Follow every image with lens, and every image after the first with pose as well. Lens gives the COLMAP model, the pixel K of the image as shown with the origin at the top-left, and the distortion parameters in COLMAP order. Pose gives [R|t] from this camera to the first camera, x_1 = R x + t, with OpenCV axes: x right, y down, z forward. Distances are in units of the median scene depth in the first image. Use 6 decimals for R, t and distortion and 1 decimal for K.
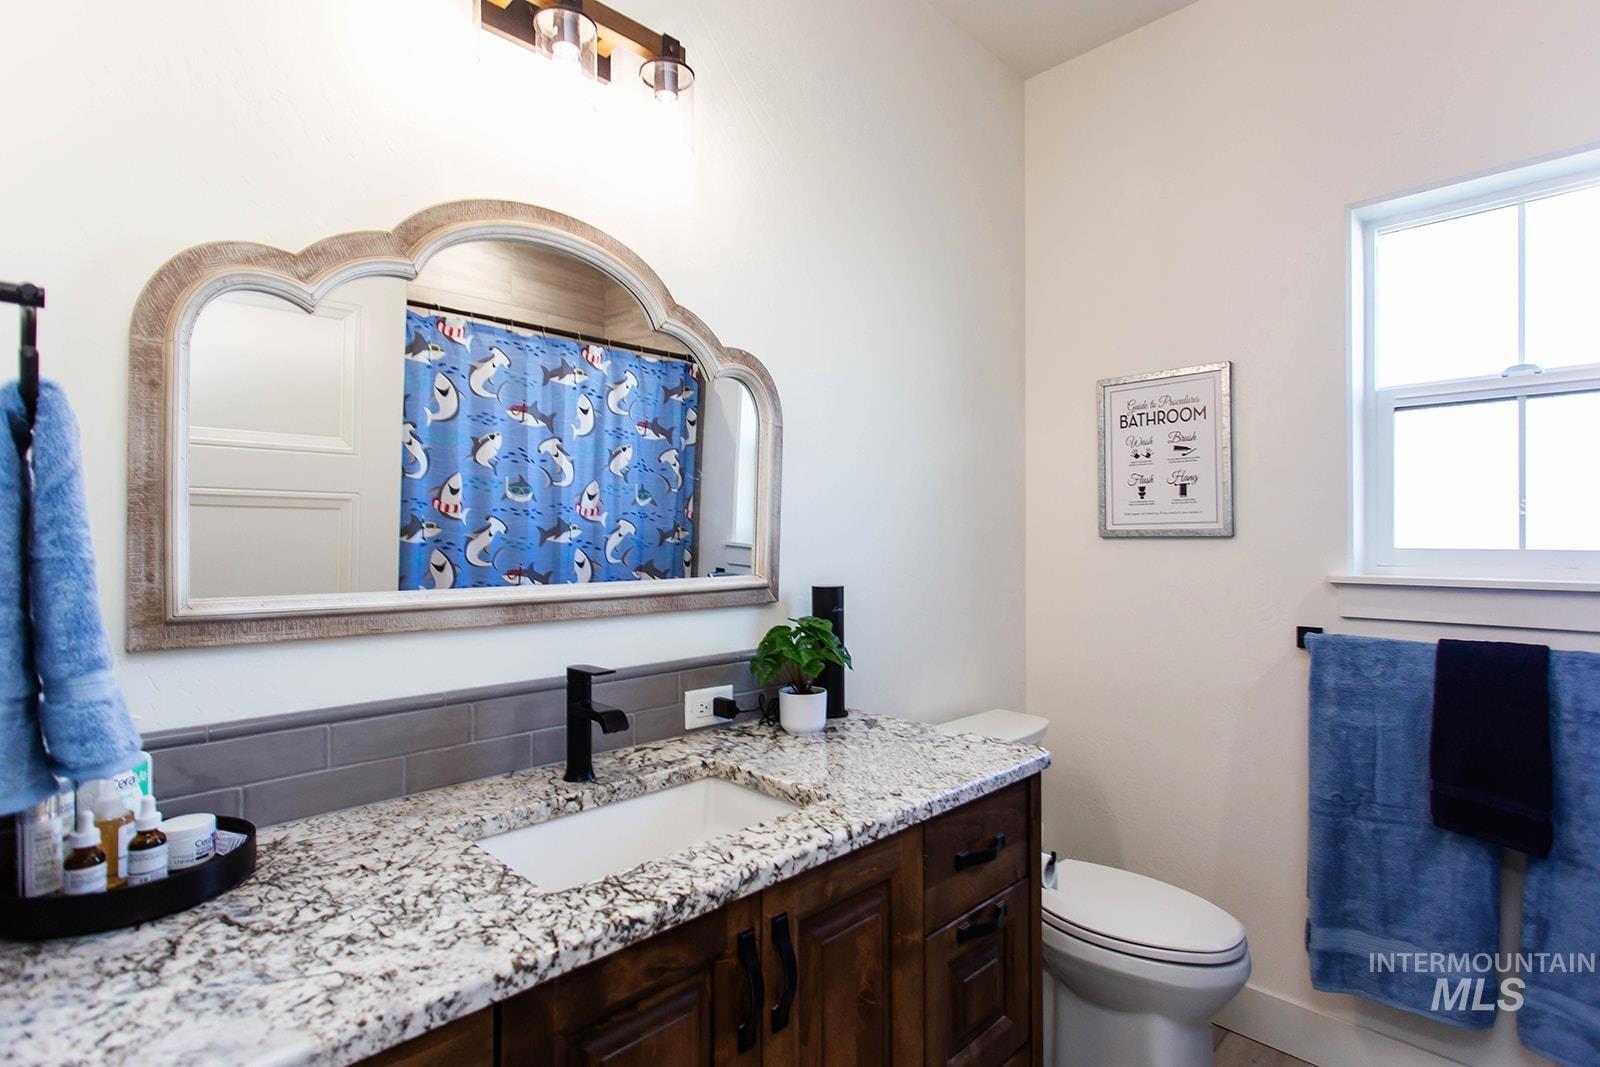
lens RADIAL K [[769.9, 0, 803.0], [0, 769.9, 529.9], [0, 0, 1]] dist [0.002698, 0.000478]
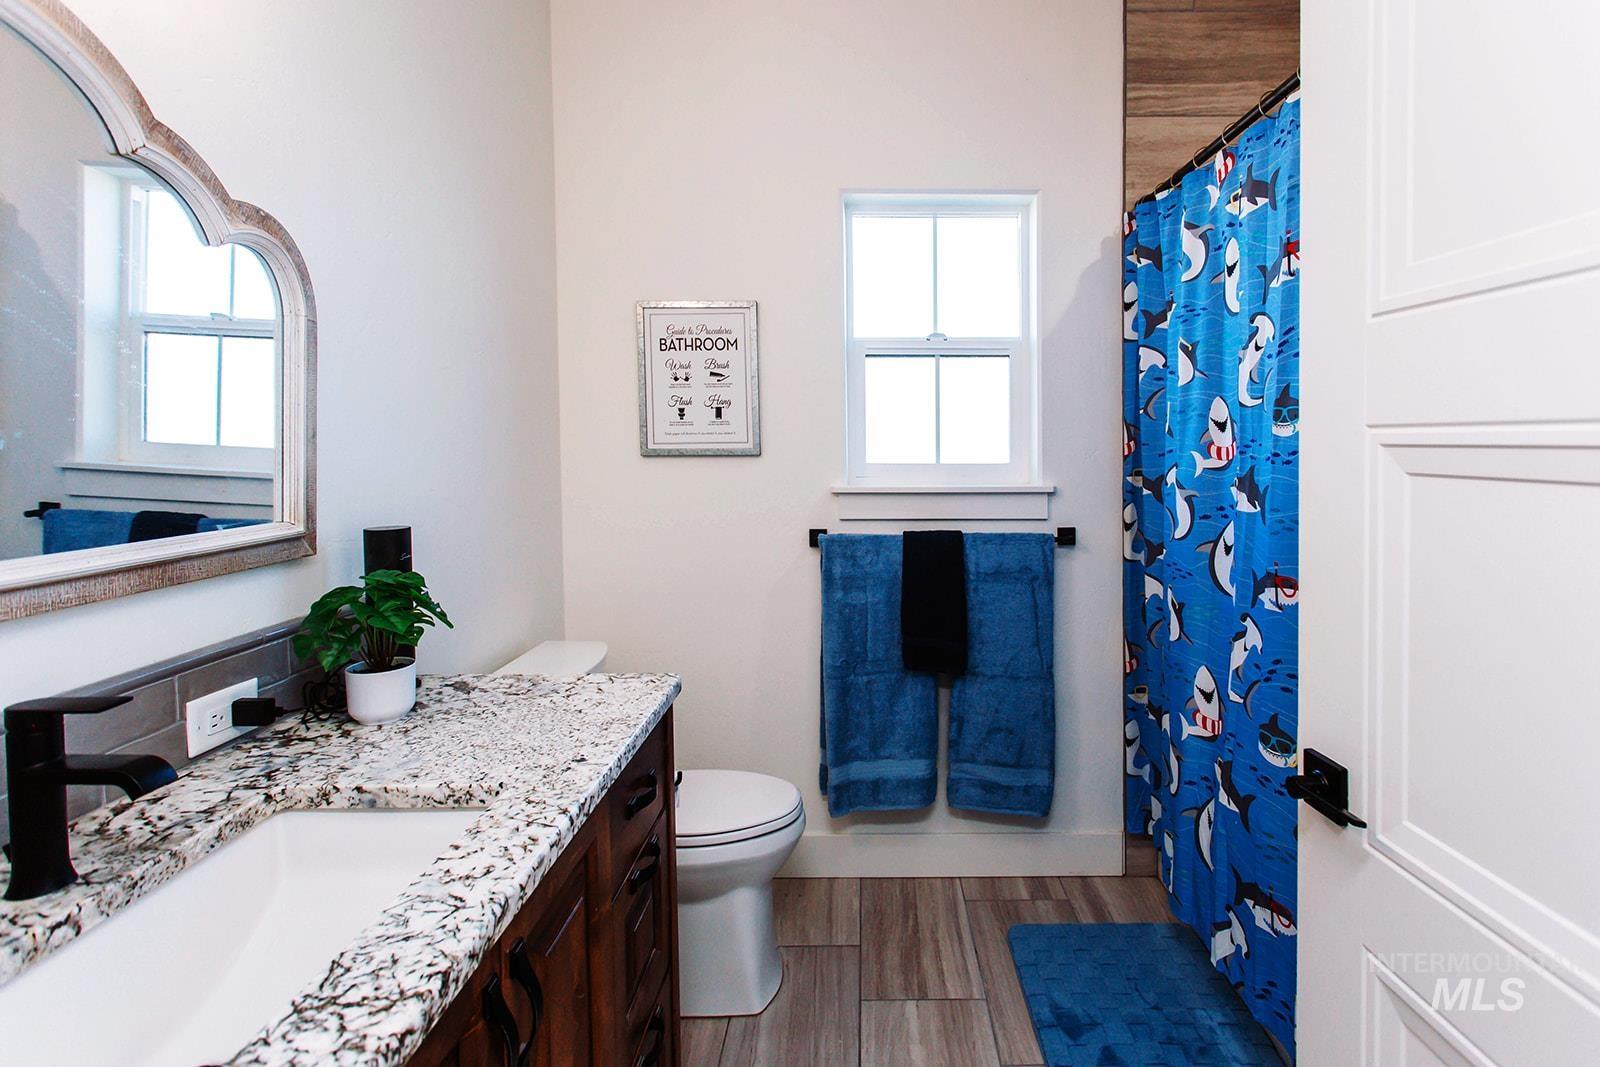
lens RADIAL K [[769.9, 0, 883.4], [0, 769.9, 462.0], [0, 0, 1]] dist [0.002698, 0.000478]
pose [[0.709532, -0.017207, 0.704463, -0.176883], [-0.004482, 0.999571, 0.028929, -0.022348], [-0.704659, -0.023684, 0.709151, 0.082651]]
